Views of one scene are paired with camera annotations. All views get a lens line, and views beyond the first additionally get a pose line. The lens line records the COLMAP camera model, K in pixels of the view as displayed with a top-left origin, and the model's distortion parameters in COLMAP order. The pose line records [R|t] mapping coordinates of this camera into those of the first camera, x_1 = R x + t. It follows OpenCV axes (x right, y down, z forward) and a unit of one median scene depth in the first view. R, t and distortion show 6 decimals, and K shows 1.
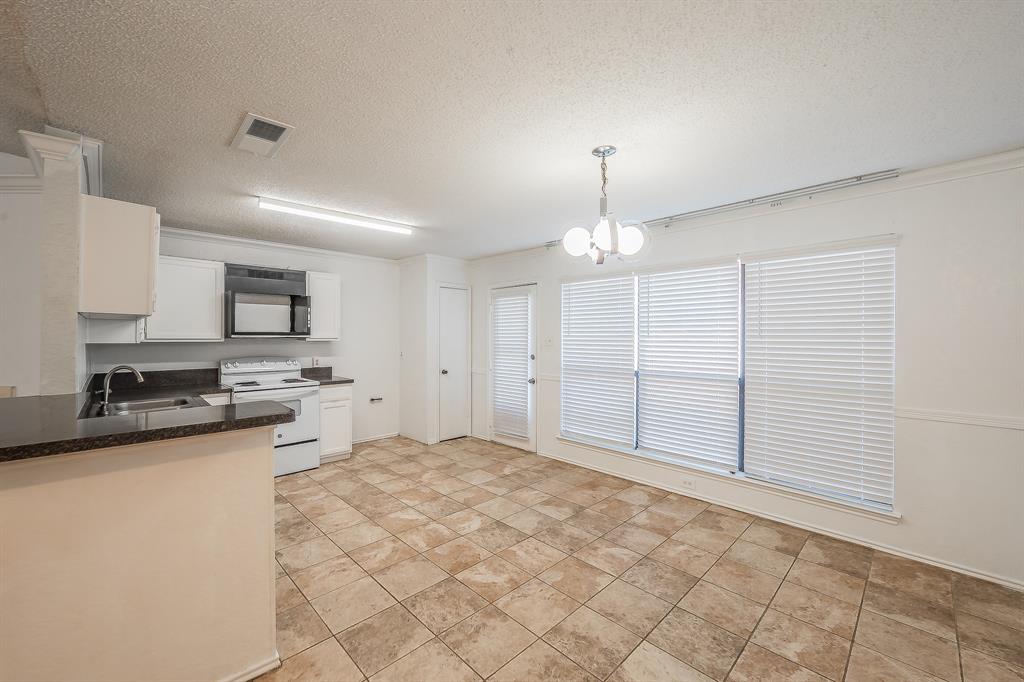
lens RADIAL K [[398.7, 0, 502.0], [0, 398.7, 348.8], [0, 0, 1]] dist [-0.002936, 0.000511]
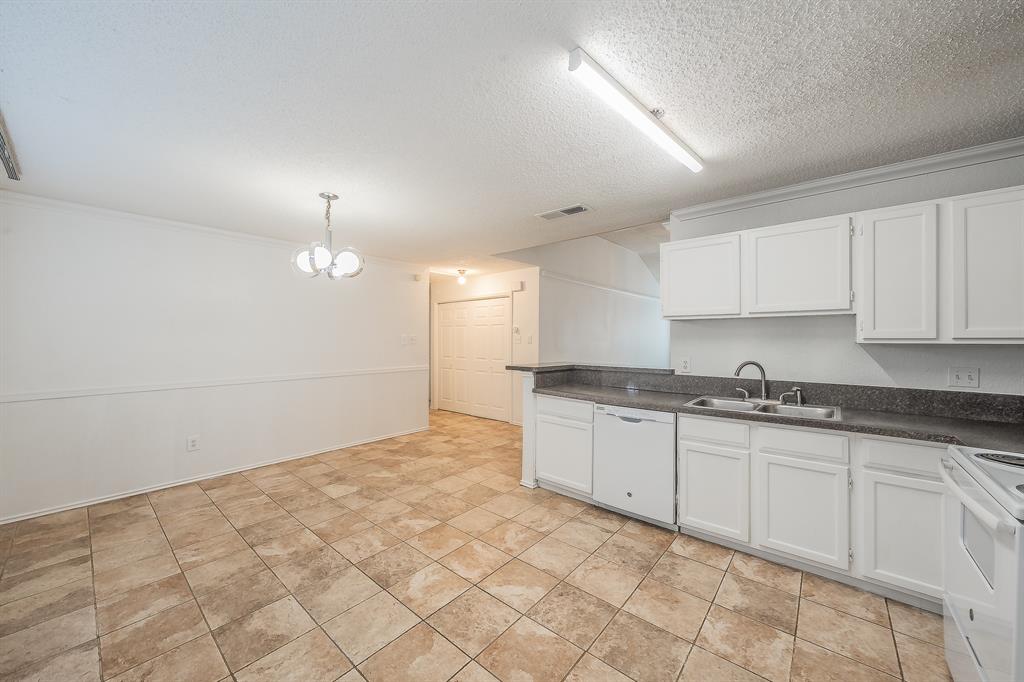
lens RADIAL K [[378.7, 0, 521.2], [0, 378.7, 336.5], [0, 0, 1]] dist [-0.009581, 0.001619]
pose [[-0.992110, -0.004589, -0.125287, -0.165095], [-0.008218, 0.999561, 0.028465, -0.041070], [0.125101, 0.029270, -0.991712, 1.674207]]
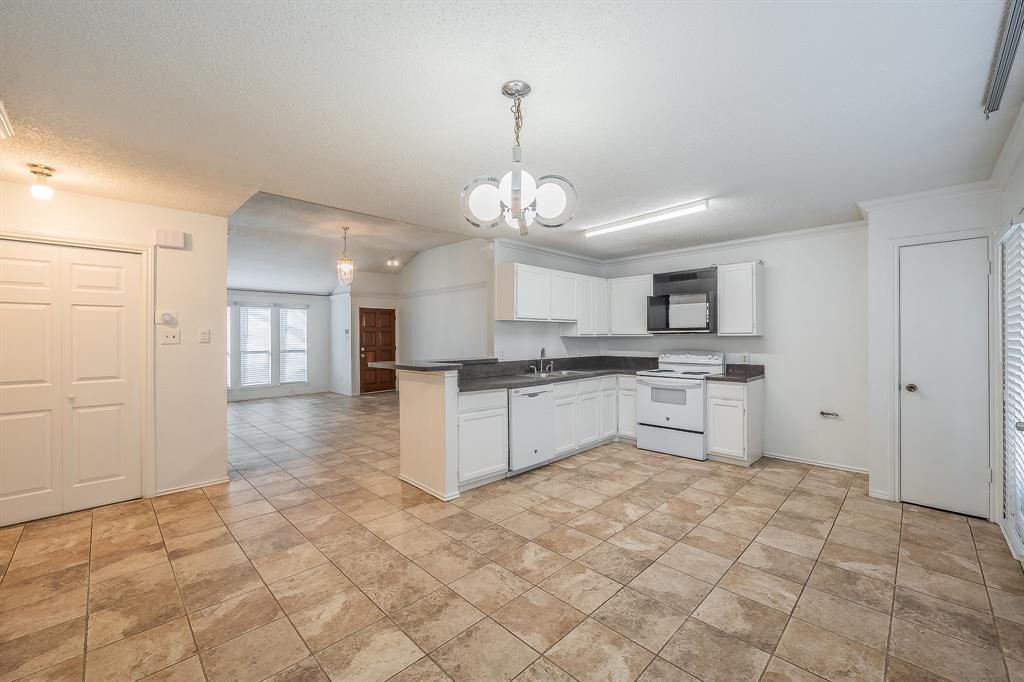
lens RADIAL K [[407.8, 0, 516.3], [0, 407.8, 335.3], [0, 0, 1]] dist [0.000384, -0.001506]
pose [[0.036977, -0.009121, -0.999274, 0.770052], [-0.029264, 0.999520, -0.010206, 0.009340], [0.998888, 0.029620, 0.036692, 0.686010]]
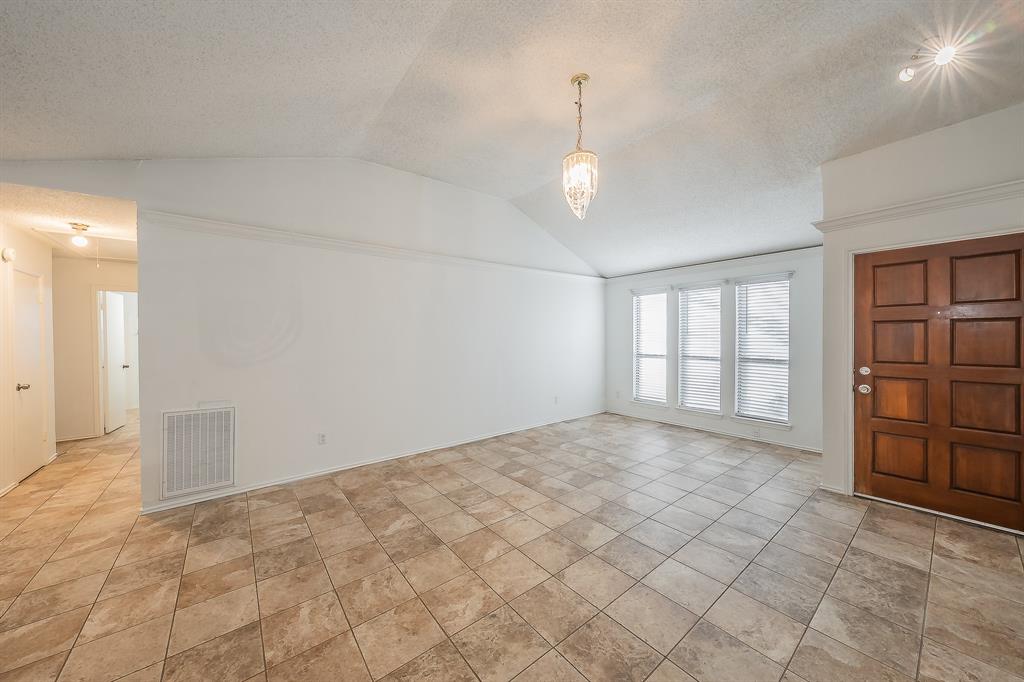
lens RADIAL K [[351.0, 0, 498.6], [0, 351.0, 333.8], [0, 0, 1]] dist [-0.003854, 0.000733]
pose [[-0.995824, 0.004923, 0.091160, -1.448280], [0.008236, 0.999318, 0.035994, -0.025125], [-0.090921, 0.036595, -0.995185, 0.666402]]
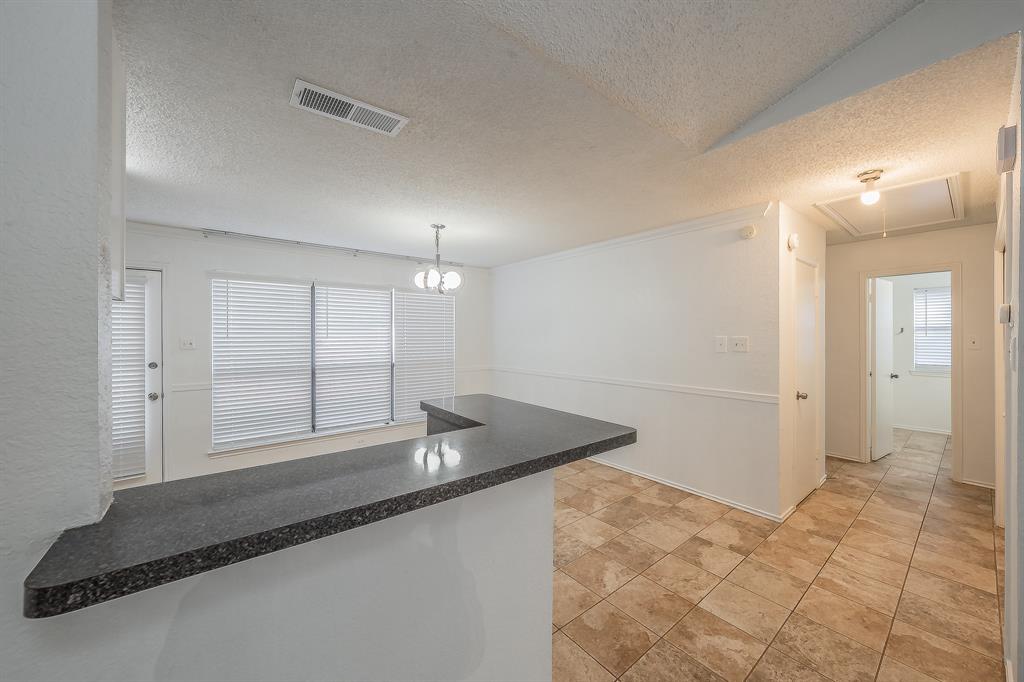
lens RADIAL K [[378.7, 0, 515.9], [0, 378.7, 339.9], [0, 0, 1]] dist [-0.009581, 0.001619]
pose [[0.079359, -0.017414, 0.996694, -0.918296], [0.034508, 0.999296, 0.014712, -0.022449], [-0.996249, 0.033227, 0.079904, 0.389920]]
